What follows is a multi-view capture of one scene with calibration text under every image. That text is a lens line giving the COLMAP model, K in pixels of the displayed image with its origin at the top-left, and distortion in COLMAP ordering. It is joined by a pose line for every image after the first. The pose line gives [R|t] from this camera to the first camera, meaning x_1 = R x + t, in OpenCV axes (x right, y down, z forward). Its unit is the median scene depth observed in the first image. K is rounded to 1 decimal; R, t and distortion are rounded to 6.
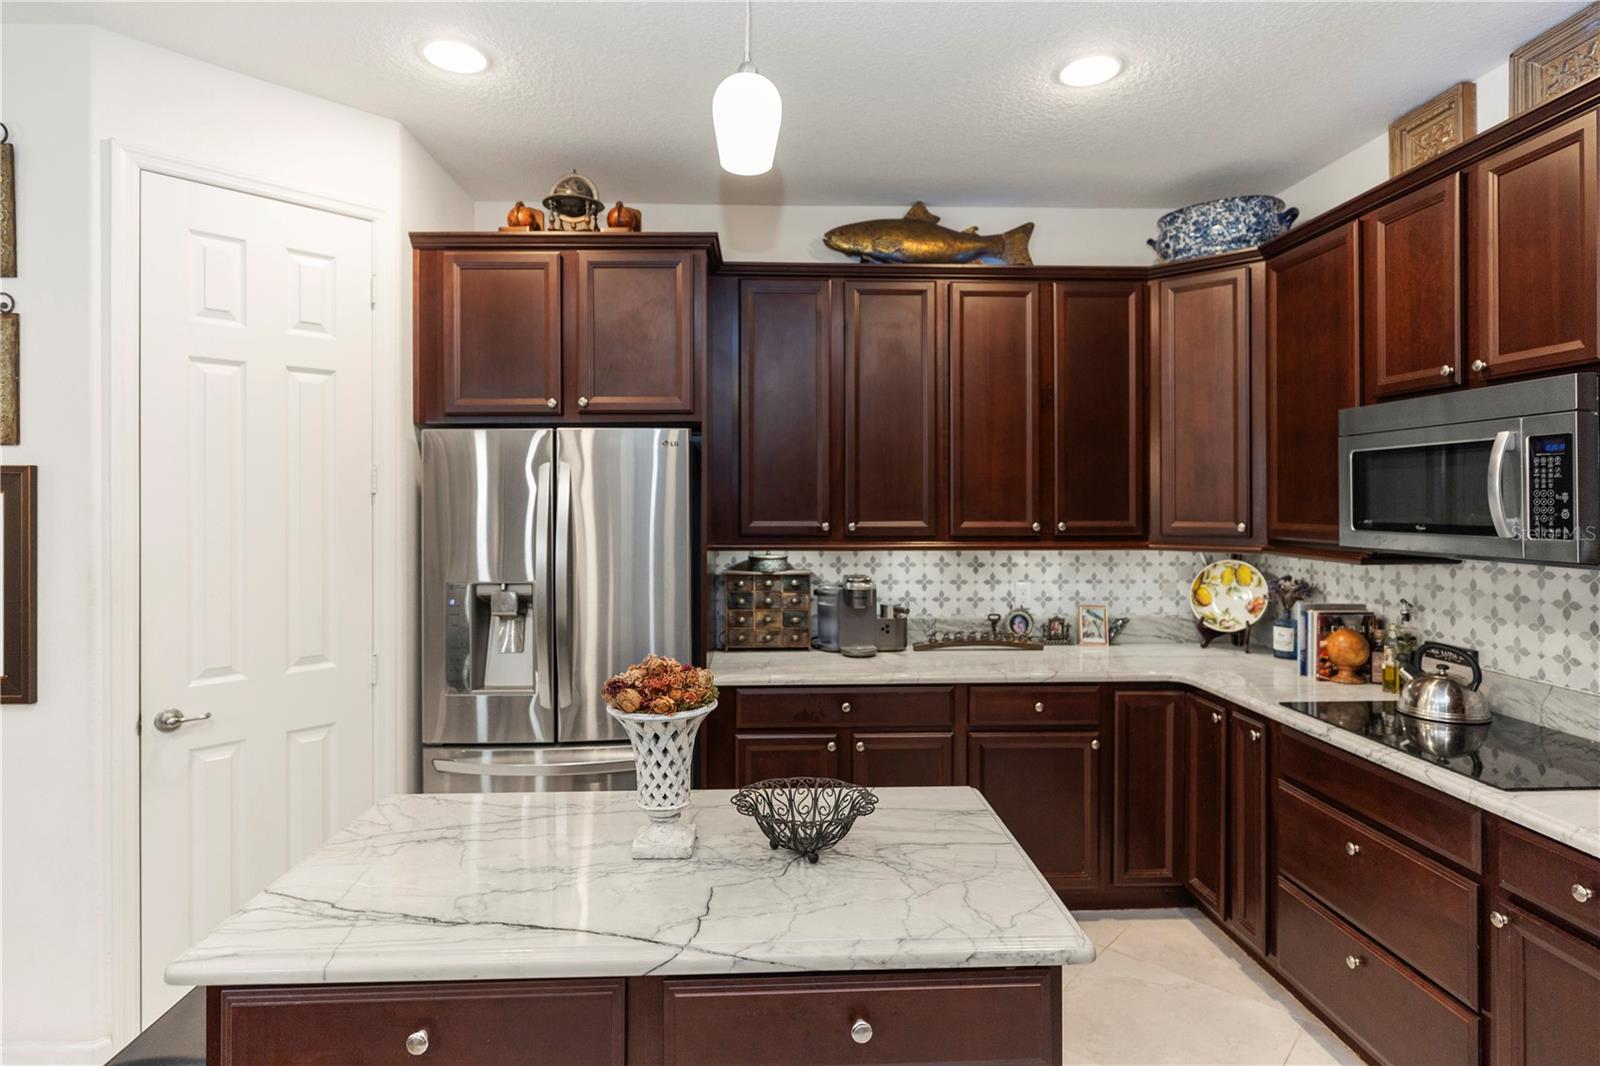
lens RADIAL K [[844.0, 0, 797.1], [0, 844.0, 495.2], [0, 0, 1]] dist [-0.000603, -0.001787]
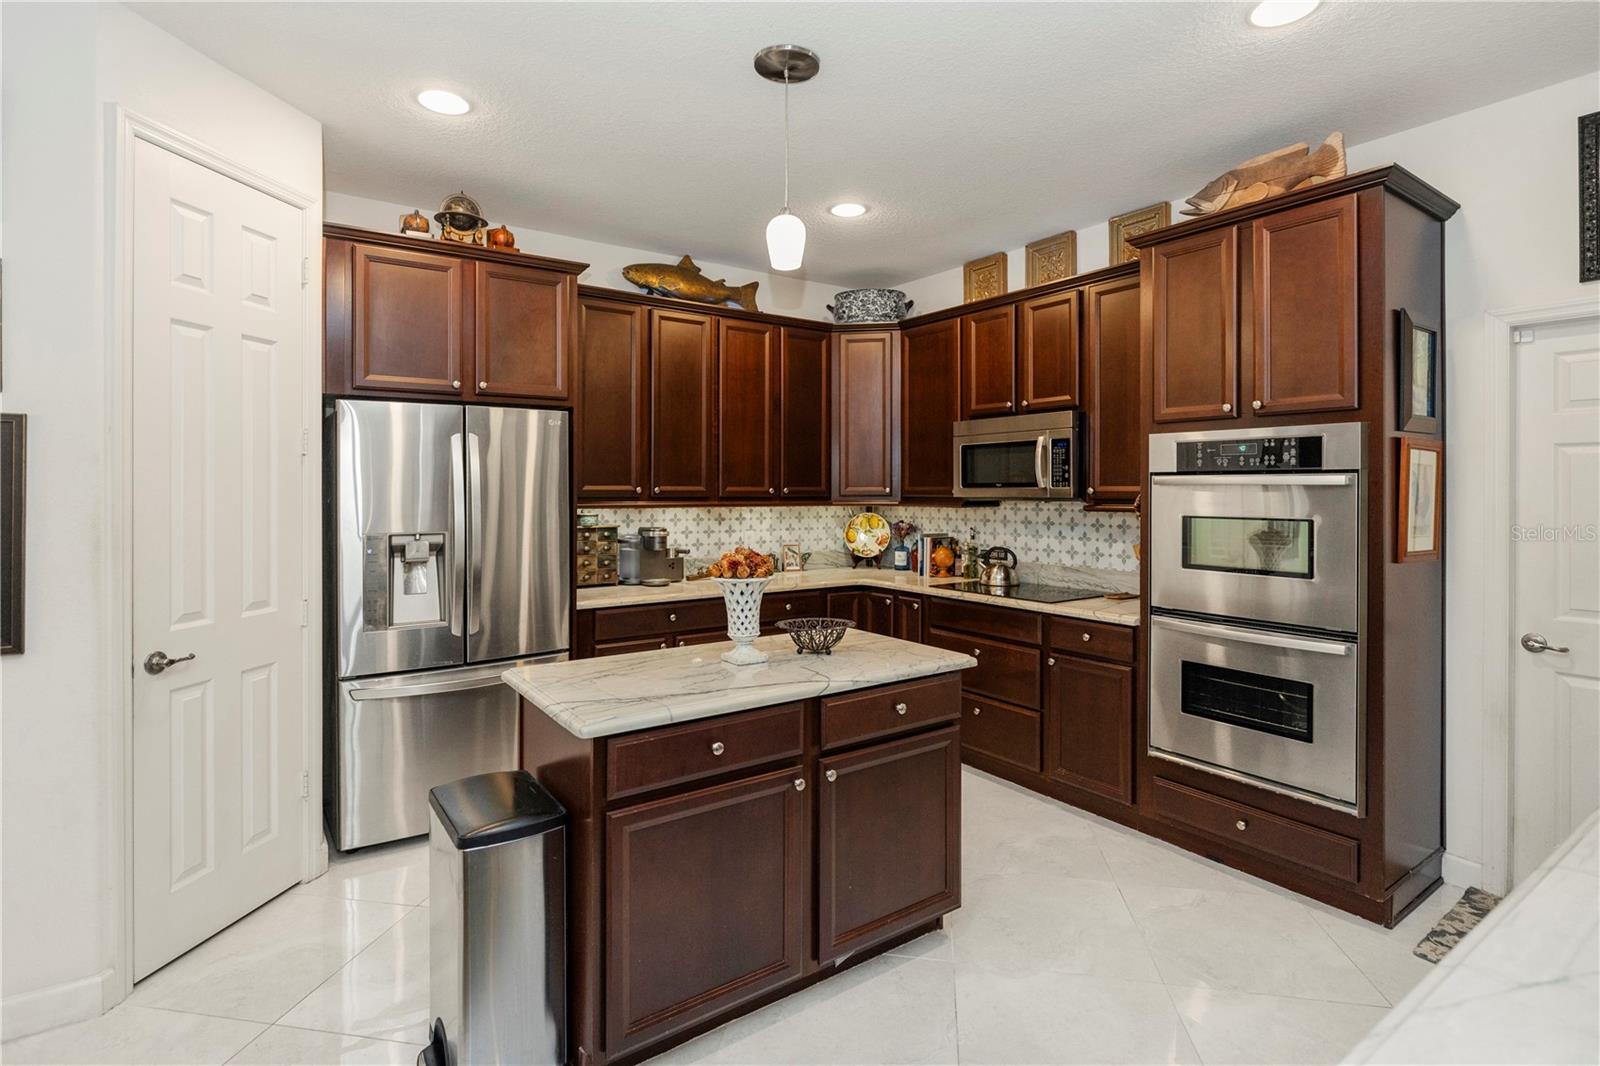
lens RADIAL K [[783.7, 0, 789.1], [0, 783.7, 485.1], [0, 0, 1]] dist [0.004882, -0.003634]
pose [[0.843561, 0.005748, 0.537002, -0.453243], [-0.005041, 0.999983, -0.002785, 0.033233], [-0.537009, -0.000358, 0.843576, -0.187773]]
